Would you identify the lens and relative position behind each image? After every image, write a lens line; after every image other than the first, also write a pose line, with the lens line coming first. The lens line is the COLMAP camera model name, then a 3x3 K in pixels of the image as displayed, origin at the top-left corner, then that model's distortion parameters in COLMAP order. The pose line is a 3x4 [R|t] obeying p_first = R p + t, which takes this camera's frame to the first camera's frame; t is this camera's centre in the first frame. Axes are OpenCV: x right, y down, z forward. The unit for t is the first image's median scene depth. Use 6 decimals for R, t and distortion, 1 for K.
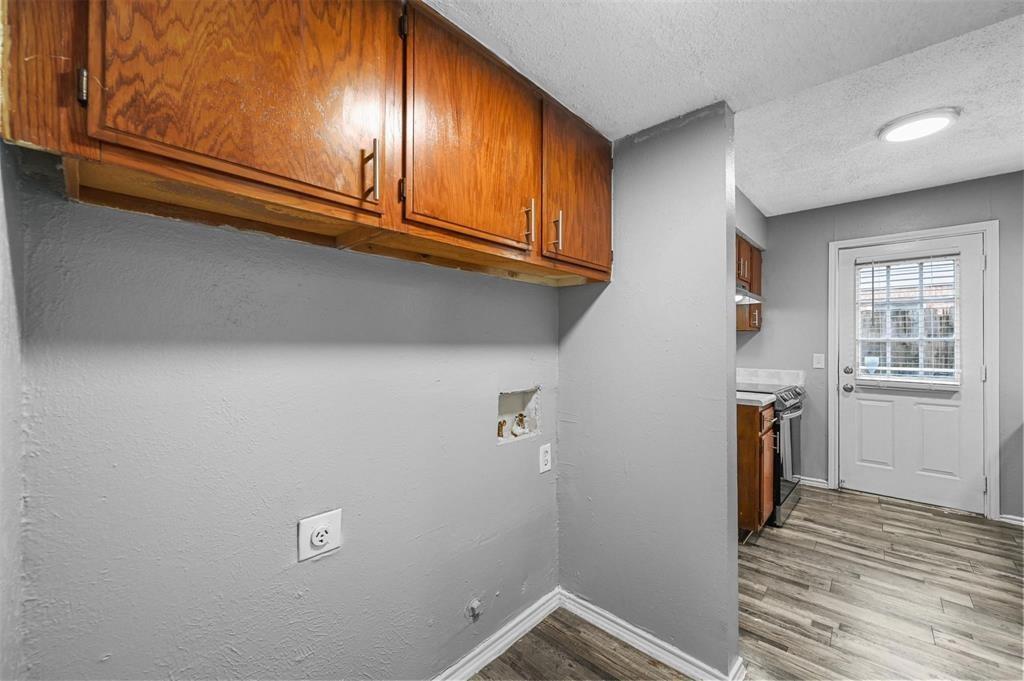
lens RADIAL K [[401.8, 0, 518.8], [0, 401.8, 342.8], [0, 0, 1]] dist [-0.000695, -0.000052]
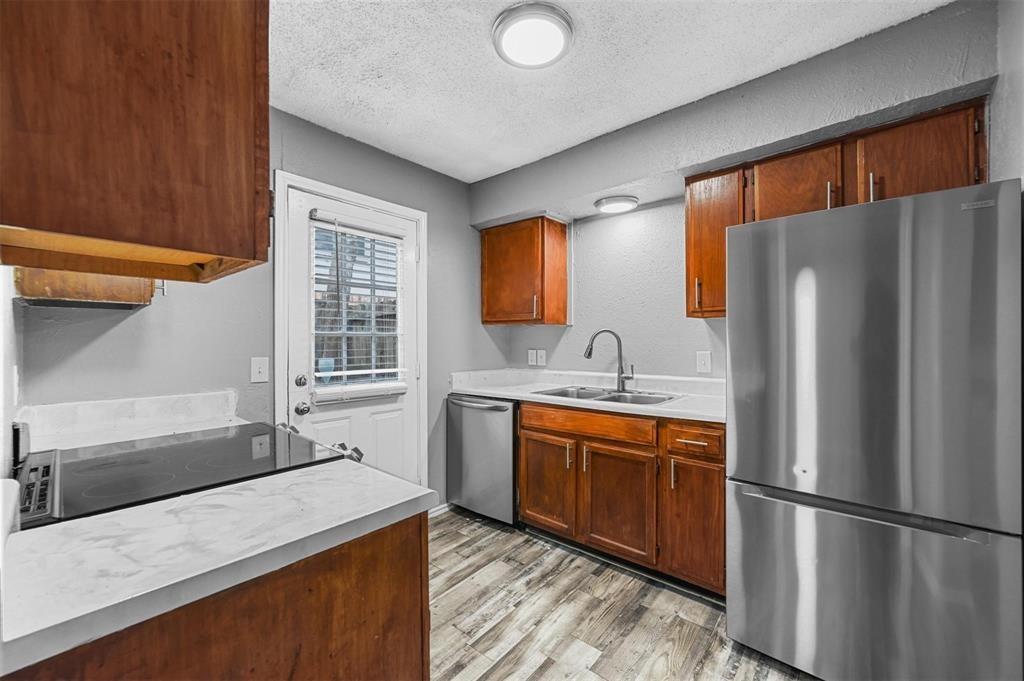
lens RADIAL K [[401.8, 0, 514.4], [0, 401.8, 342.5], [0, 0, 1]] dist [-0.000695, -0.000052]
pose [[-0.031398, -0.005254, 0.999493, 0.186882], [-0.000215, 0.999986, 0.005250, 0.004089], [-0.999507, -0.000050, -0.031398, 0.749374]]
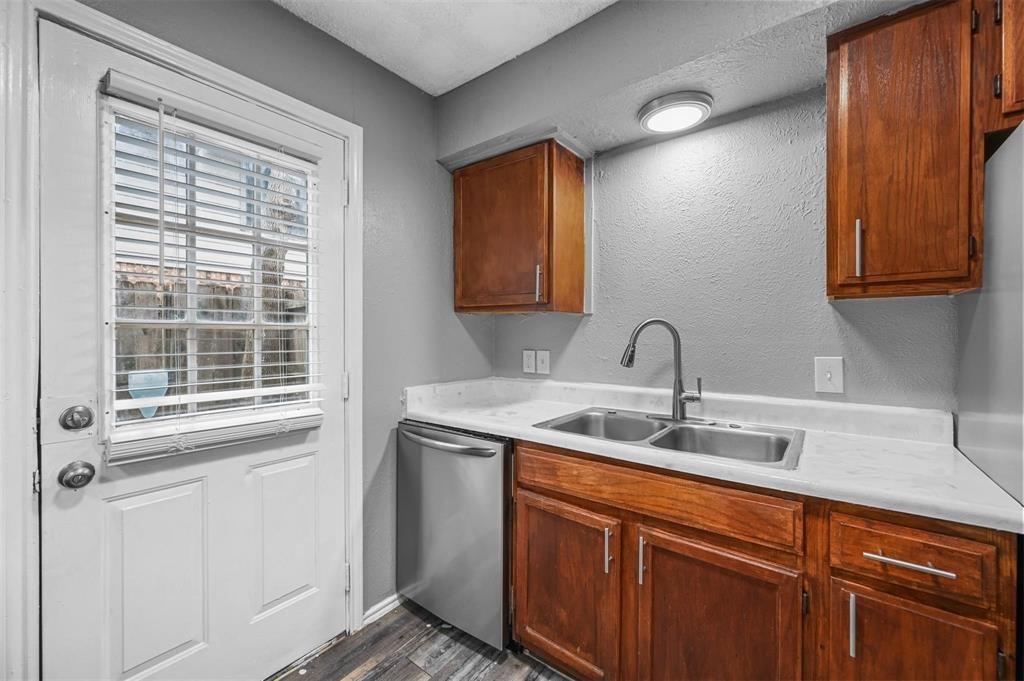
lens RADIAL K [[401.8, 0, 514.6], [0, 401.8, 338.3], [0, 0, 1]] dist [-0.000695, -0.000052]
pose [[-0.078276, -0.007850, 0.996901, 0.528887], [-0.002958, 0.999966, 0.007642, 0.001809], [-0.996927, -0.002351, -0.078297, 0.751517]]
